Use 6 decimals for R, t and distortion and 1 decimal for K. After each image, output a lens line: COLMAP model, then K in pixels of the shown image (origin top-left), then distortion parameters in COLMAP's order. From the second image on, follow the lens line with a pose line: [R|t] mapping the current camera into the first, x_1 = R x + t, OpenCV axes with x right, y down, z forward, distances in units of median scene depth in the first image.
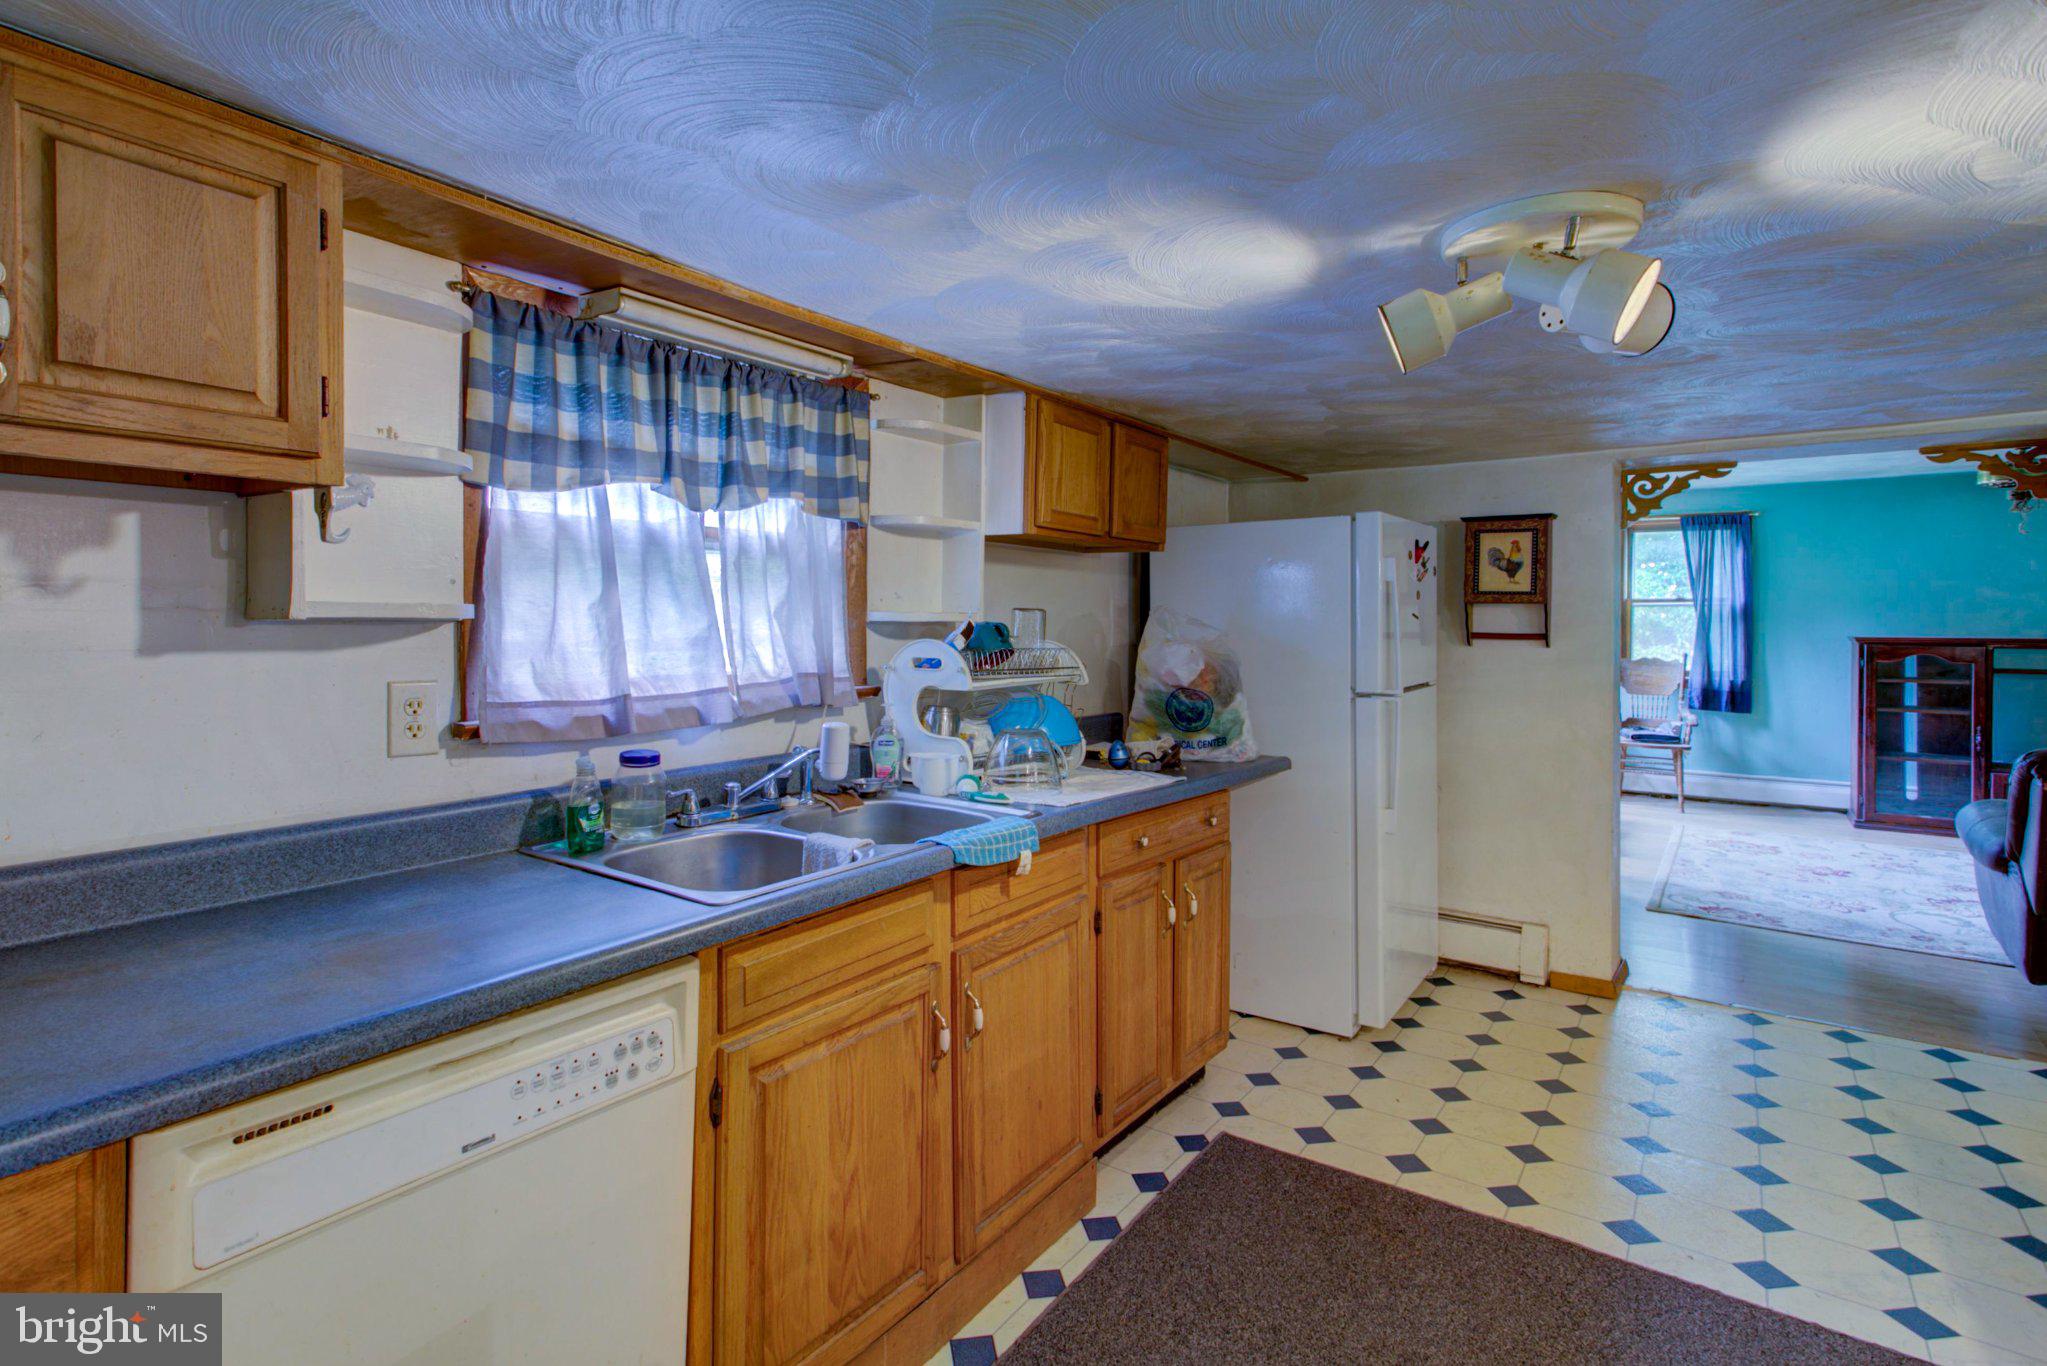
lens RADIAL K [[1008.8, 0, 994.3], [0, 1008.8, 623.3], [0, 0, 1]] dist [0.016239, 0.000209]
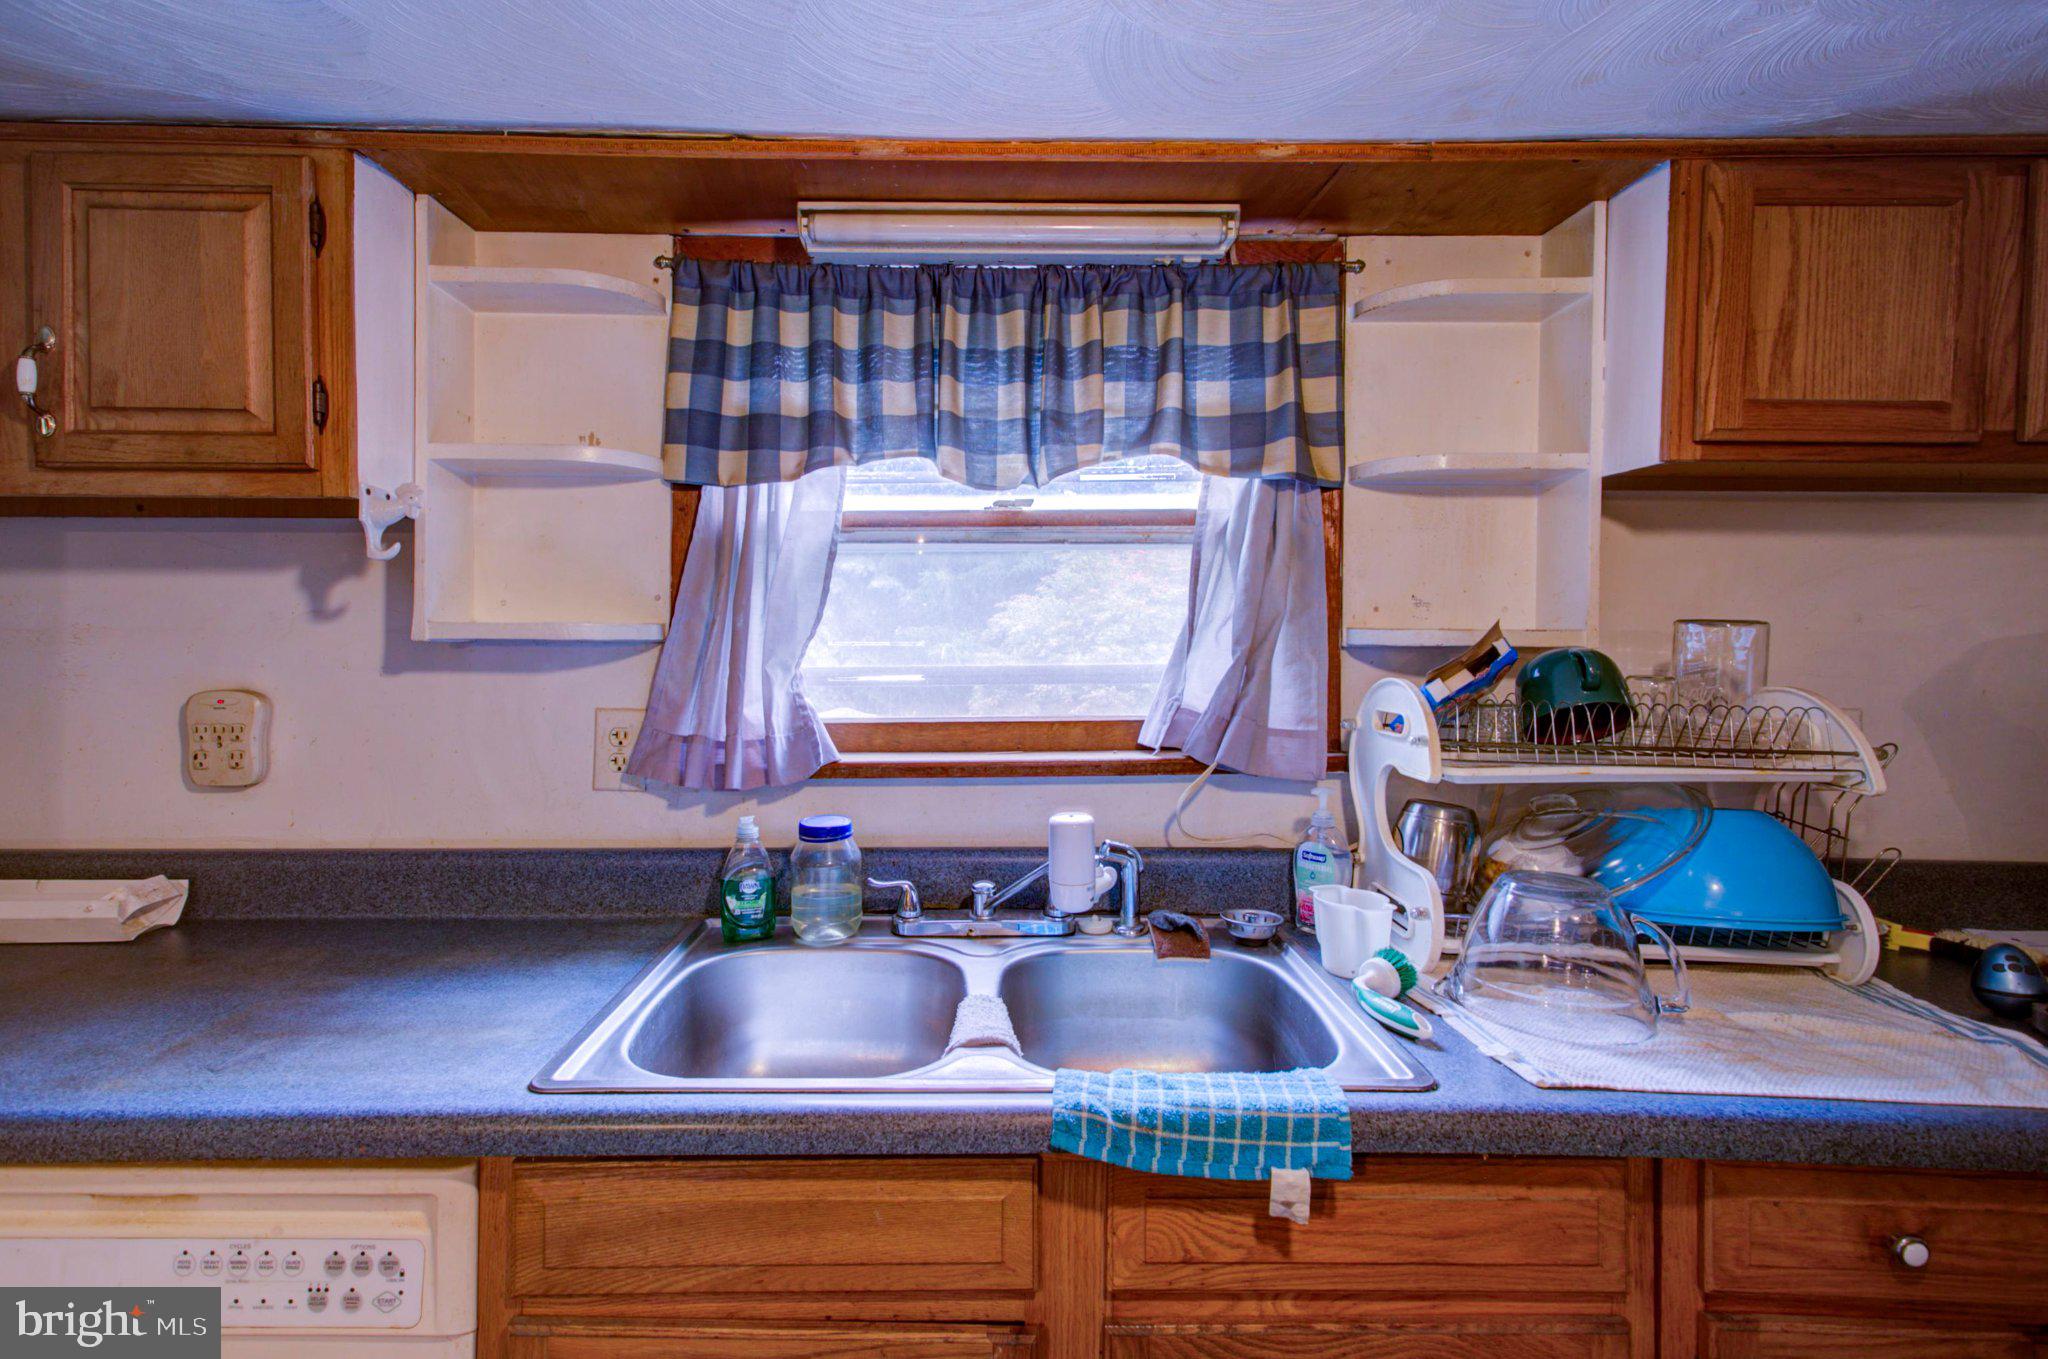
lens RADIAL K [[1017.1, 0, 968.0], [0, 1017.1, 639.9], [0, 0, 1]] dist [0.012440, 0.000461]
pose [[0.594657, 0.003536, -0.803972, 0.290501], [-0.004659, 0.999989, 0.000952, -0.005841], [0.803966, 0.003179, 0.594667, 0.591535]]
